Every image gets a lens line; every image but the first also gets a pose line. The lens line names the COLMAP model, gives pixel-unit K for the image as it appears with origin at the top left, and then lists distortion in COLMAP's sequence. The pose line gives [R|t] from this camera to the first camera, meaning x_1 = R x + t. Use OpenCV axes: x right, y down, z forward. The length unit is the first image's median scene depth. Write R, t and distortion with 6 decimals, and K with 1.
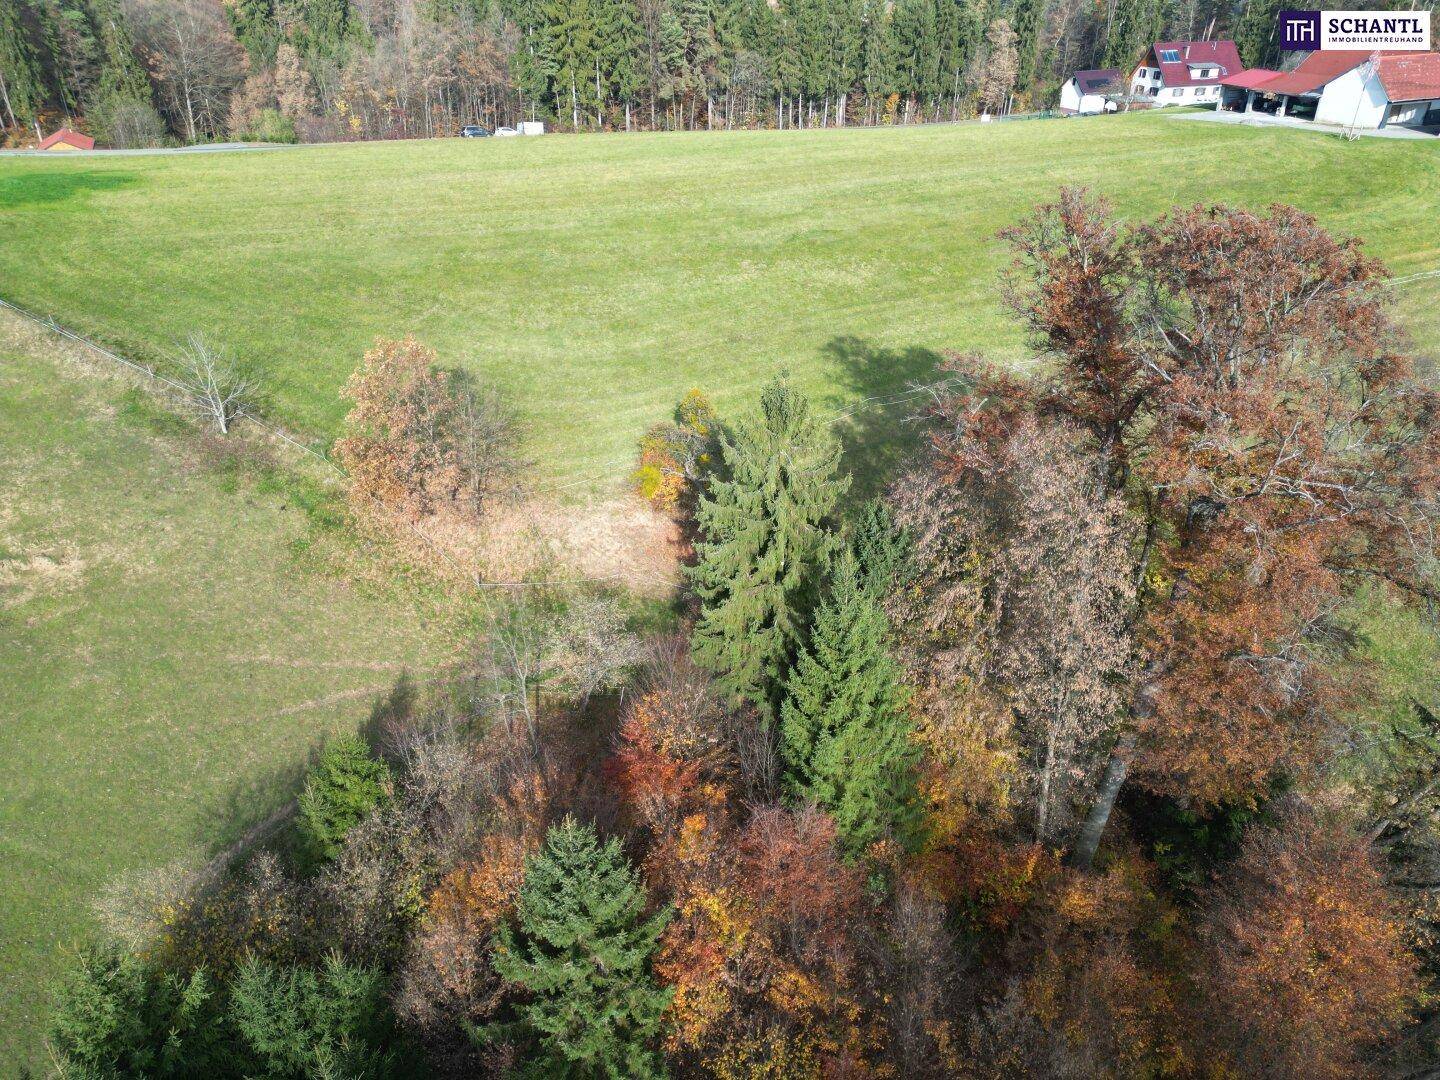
lens RADIAL K [[1006.5, 0, 720.0], [0, 1006.5, 540.0], [0, 0, 1]] dist [0.082015, -0.078007]
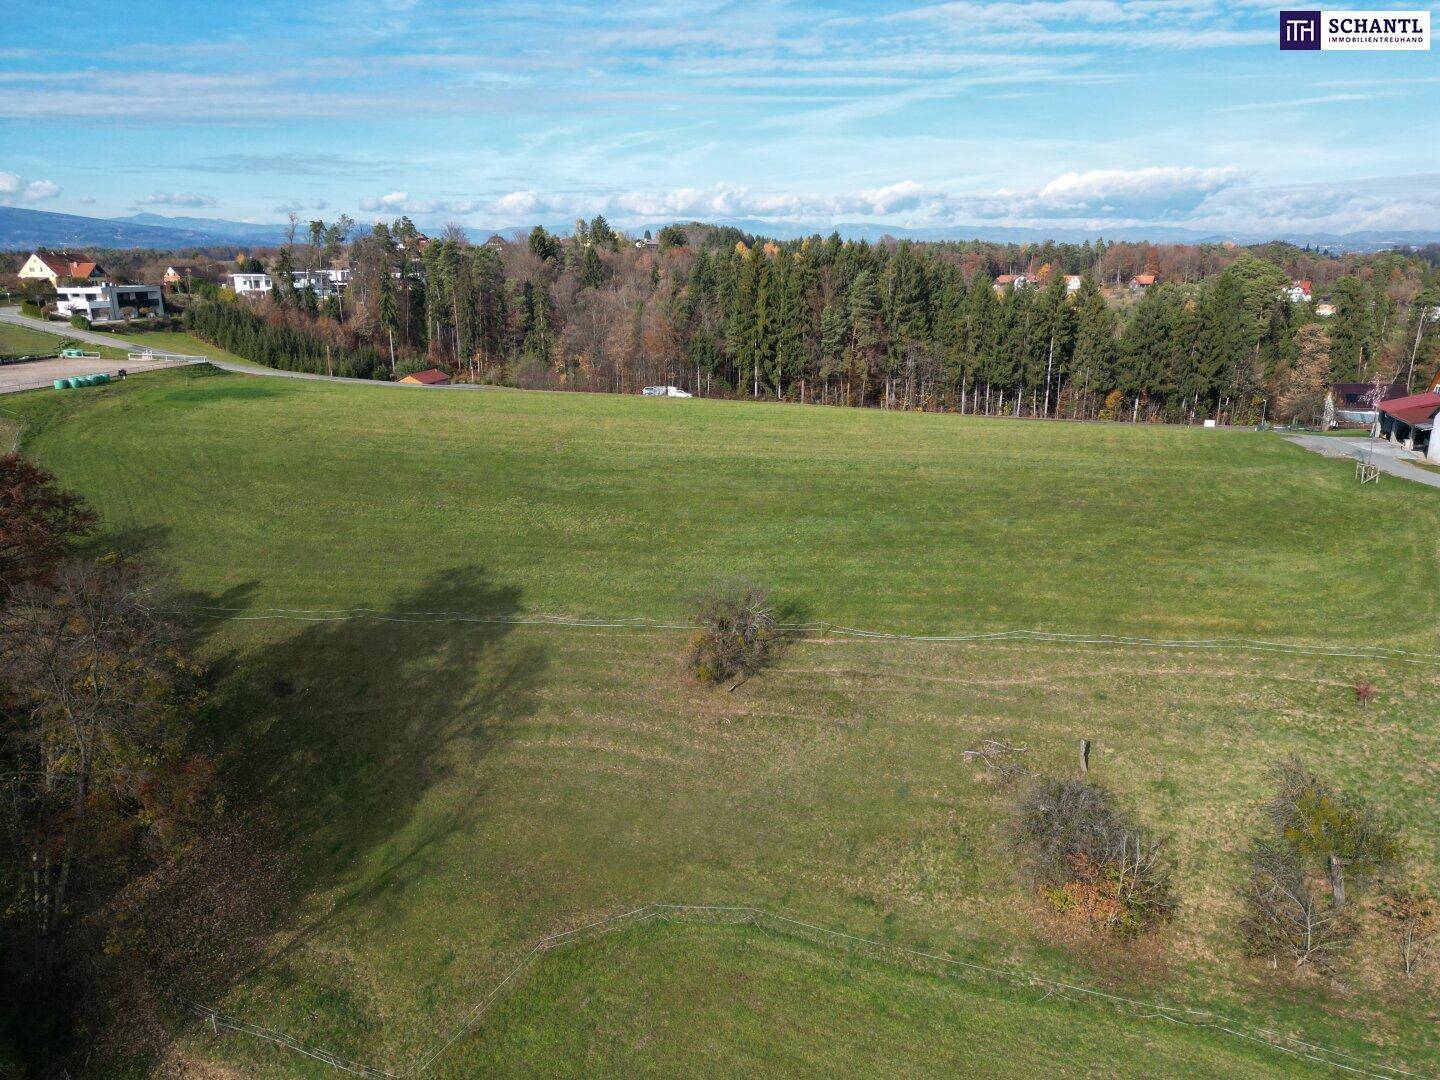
lens RADIAL K [[1006.5, 0, 720.0], [0, 1006.5, 540.0], [0, 0, 1]] dist [0.082015, -0.078007]
pose [[0.798563, 0.159555, -0.580379, 0.583443], [-0.296577, 0.943357, -0.148727, -0.082907], [0.523774, 0.290895, 0.800650, 0.139769]]
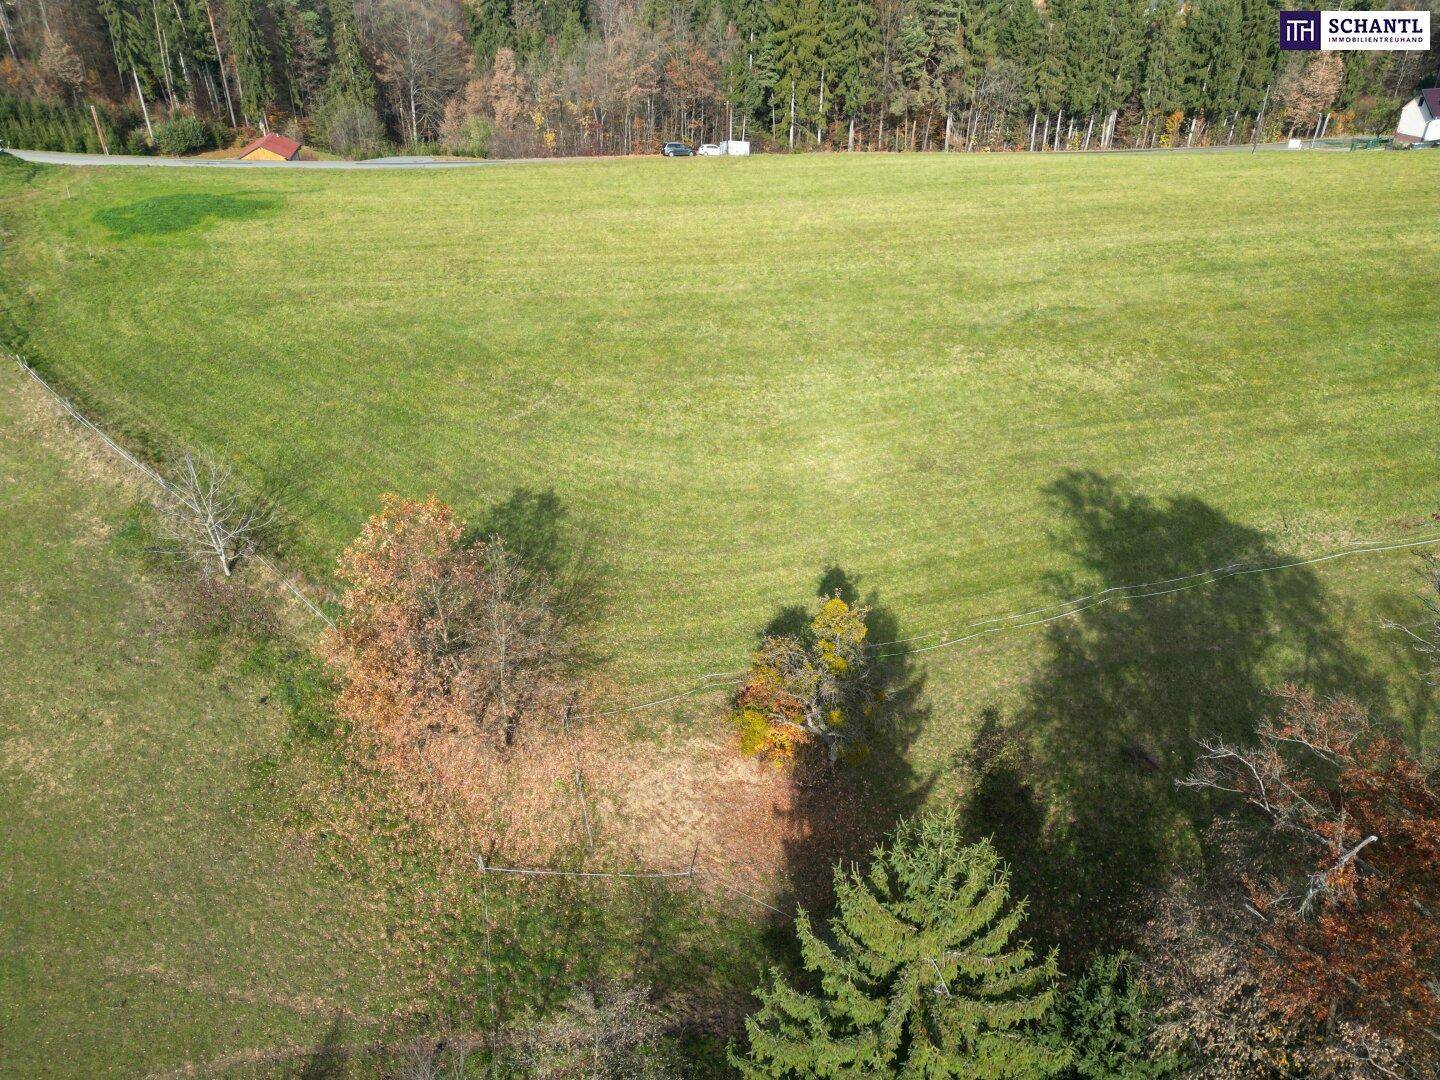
lens RADIAL K [[1006.5, 0, 720.0], [0, 1006.5, 540.0], [0, 0, 1]] dist [0.082015, -0.078007]
pose [[0.974487, 0.108081, -0.196708, 0.011196], [-0.107277, 0.994119, 0.014766, -0.079608], [0.197147, 0.006713, 0.980351, 0.139195]]
